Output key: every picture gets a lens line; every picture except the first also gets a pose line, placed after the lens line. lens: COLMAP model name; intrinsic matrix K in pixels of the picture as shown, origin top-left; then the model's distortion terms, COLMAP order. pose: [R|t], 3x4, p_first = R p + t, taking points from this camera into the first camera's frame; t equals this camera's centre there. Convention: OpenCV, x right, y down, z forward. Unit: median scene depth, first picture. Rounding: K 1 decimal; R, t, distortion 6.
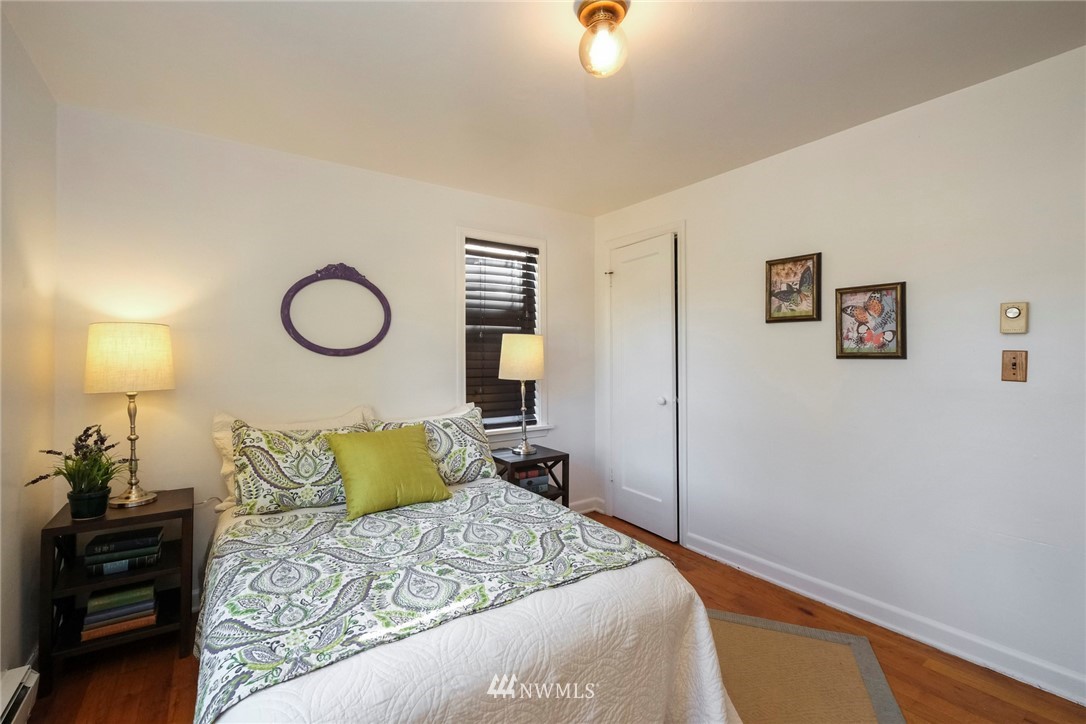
lens RADIAL K [[485.8, 0, 535.2], [0, 485.8, 354.0], [0, 0, 1]] dist [-0.002638, 0.001464]
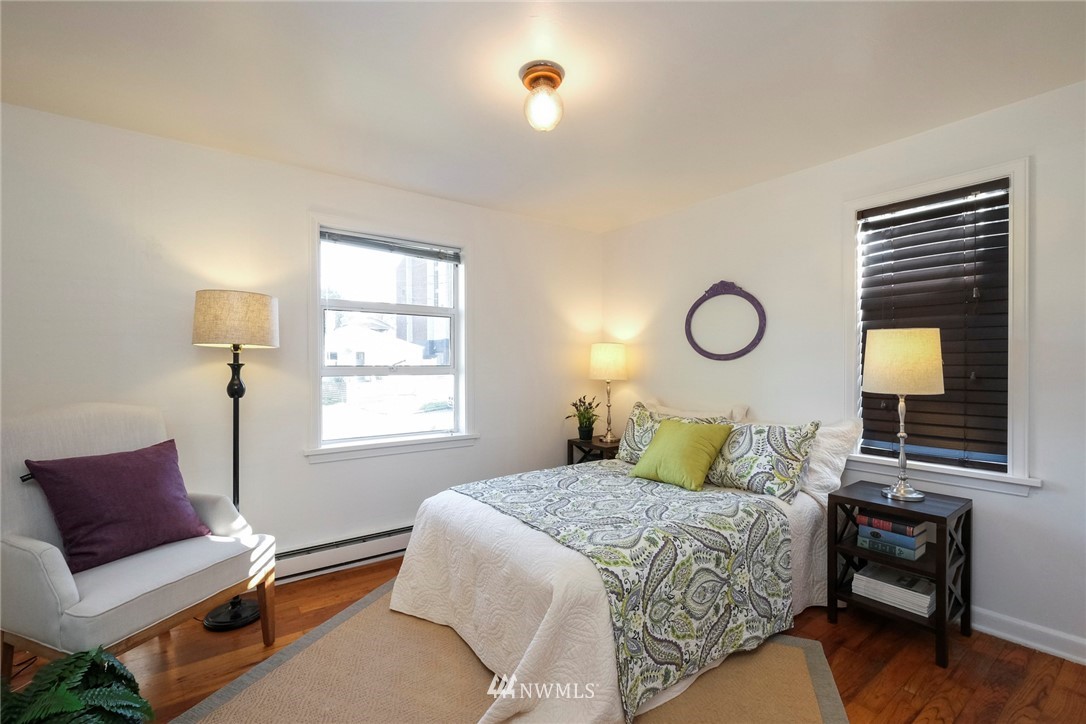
lens RADIAL K [[485.8, 0, 535.1], [0, 485.8, 365.9], [0, 0, 1]] dist [-0.002638, 0.001464]
pose [[0.014345, 0.010015, -0.999847, 0.801324], [0.008608, 0.999912, 0.010139, 0.001906], [0.999860, -0.008752, 0.014258, 0.554680]]
